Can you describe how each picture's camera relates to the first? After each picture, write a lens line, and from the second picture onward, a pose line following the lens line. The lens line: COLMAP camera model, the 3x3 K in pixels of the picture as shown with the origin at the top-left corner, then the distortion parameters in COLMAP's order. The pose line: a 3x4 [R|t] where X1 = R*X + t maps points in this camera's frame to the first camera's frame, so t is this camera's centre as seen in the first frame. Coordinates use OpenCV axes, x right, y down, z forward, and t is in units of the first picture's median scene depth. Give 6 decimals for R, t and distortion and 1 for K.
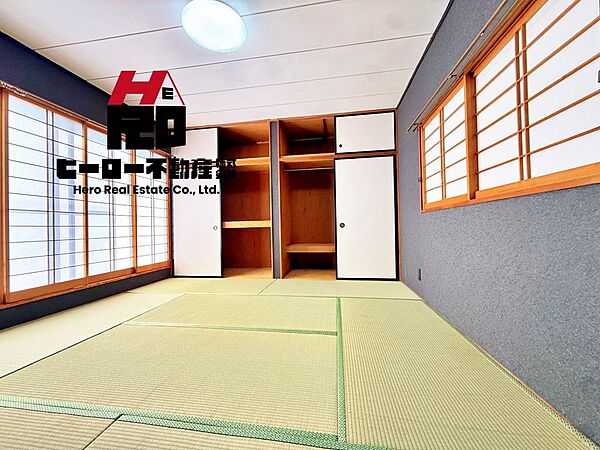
lens RADIAL K [[241.4, 0, 297.9], [0, 241.4, 224.0], [0, 0, 1]] dist [0.011168, -0.000193]
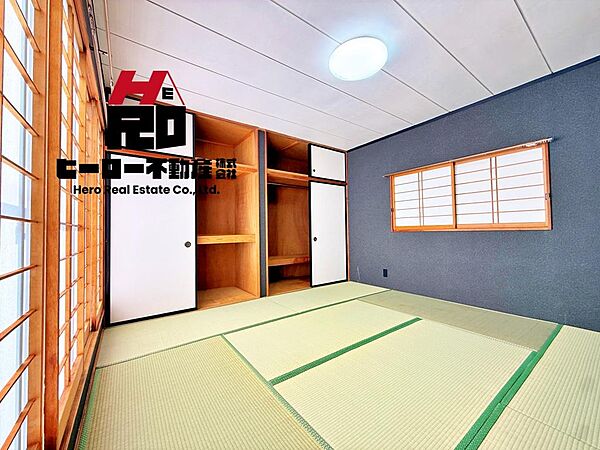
lens RADIAL K [[241.4, 0, 302.2], [0, 241.4, 225.6], [0, 0, 1]] dist [0.011168, -0.000193]
pose [[0.703525, 0.028231, 0.710110, -0.762307], [-0.008715, 0.999478, -0.031101, -0.026772], [-0.710617, 0.015692, 0.703404, 0.262070]]
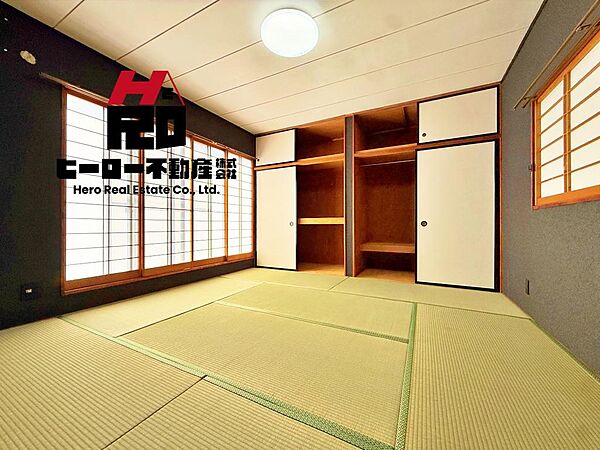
lens RADIAL K [[241.4, 0, 299.9], [0, 241.4, 224.2], [0, 0, 1]] dist [0.011168, -0.000193]
pose [[0.950101, 0.019122, -0.311357, 0.028422], [-0.014779, 0.999758, 0.016303, -0.000322], [0.311594, -0.010888, 0.950153, 0.001347]]
